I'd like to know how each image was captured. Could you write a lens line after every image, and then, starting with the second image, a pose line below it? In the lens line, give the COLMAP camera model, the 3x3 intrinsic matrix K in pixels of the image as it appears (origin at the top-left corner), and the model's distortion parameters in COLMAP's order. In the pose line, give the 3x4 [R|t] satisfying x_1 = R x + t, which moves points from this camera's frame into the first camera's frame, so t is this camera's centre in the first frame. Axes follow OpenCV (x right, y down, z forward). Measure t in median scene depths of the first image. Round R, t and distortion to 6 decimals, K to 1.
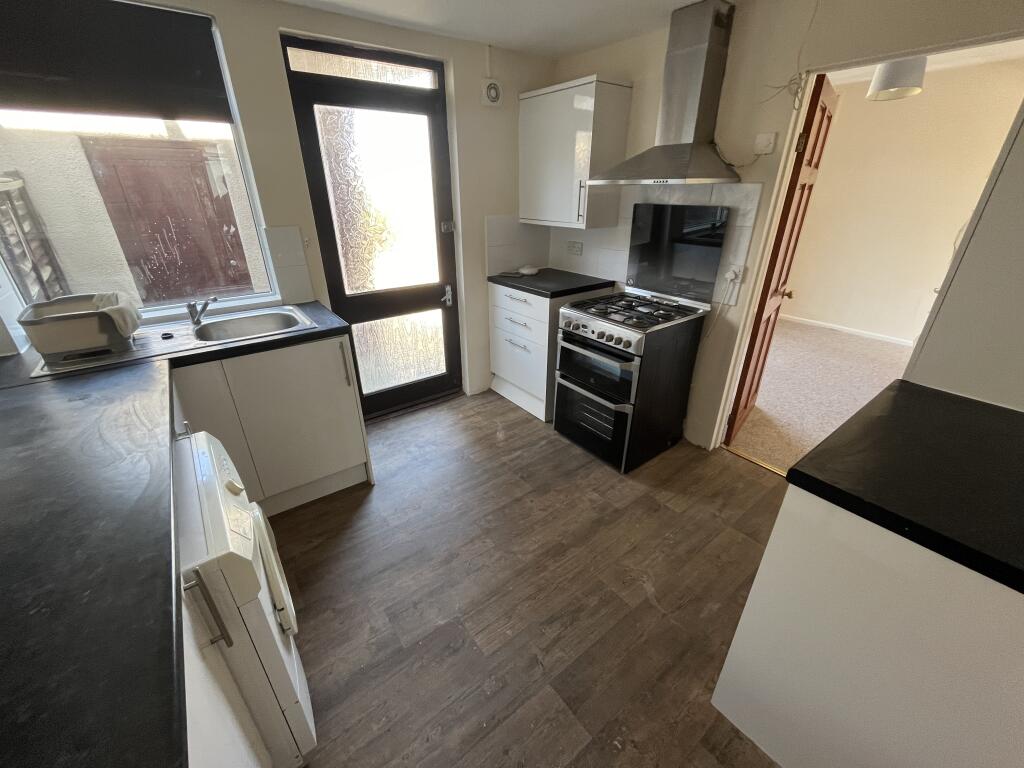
lens RADIAL K [[415.8, 0, 509.2], [0, 415.8, 384.2], [0, 0, 1]] dist [-0.000856, -0.000012]
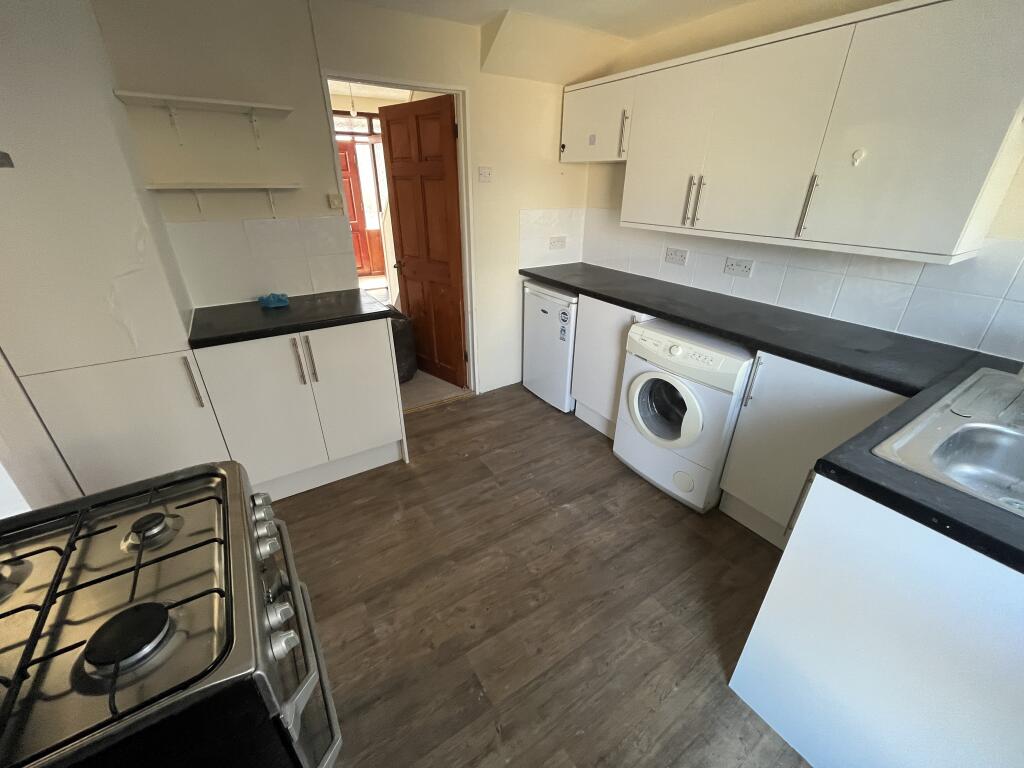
lens RADIAL K [[415.8, 0, 512.6], [0, 415.8, 379.5], [0, 0, 1]] dist [-0.000856, -0.000012]
pose [[-0.997634, -0.030589, 0.061561, -0.047070], [0.028941, 0.625404, 0.779764, -0.576853], [-0.062353, 0.779701, -0.623039, 1.207697]]
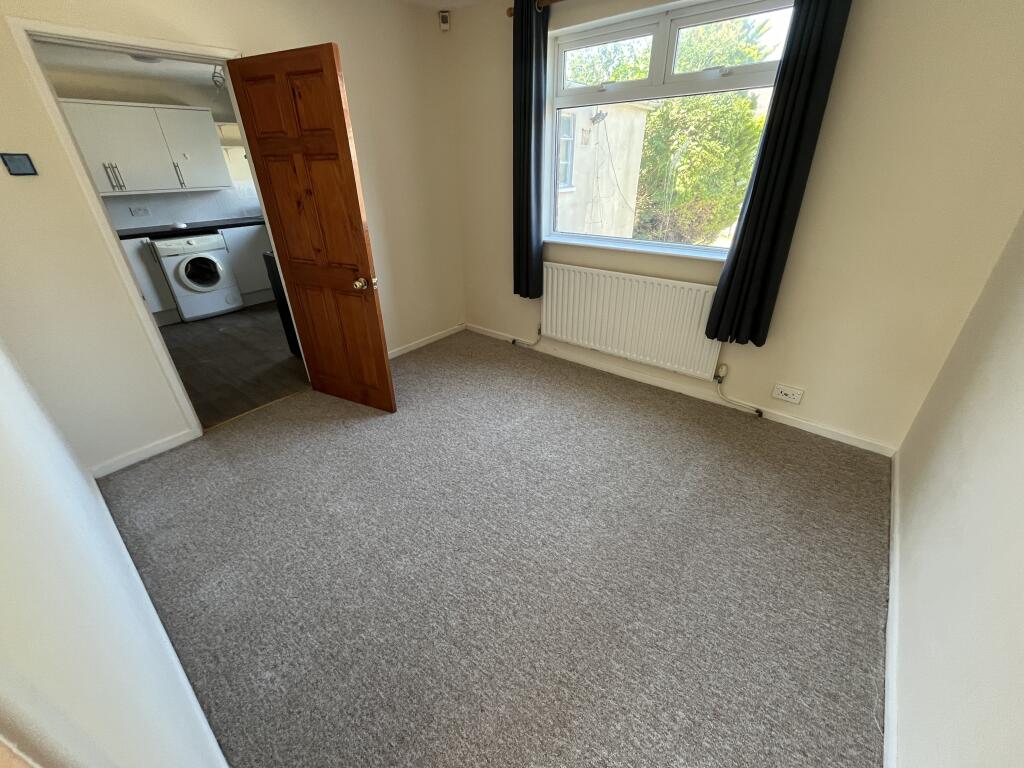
lens RADIAL K [[415.8, 0, 510.5], [0, 415.8, 387.7], [0, 0, 1]] dist [-0.000856, -0.000012]
pose [[0.230731, 0.462648, -0.855990, 2.141382], [-0.400279, 0.846972, 0.349879, -0.622573], [0.886871, 0.261907, 0.380611, 1.363567]]
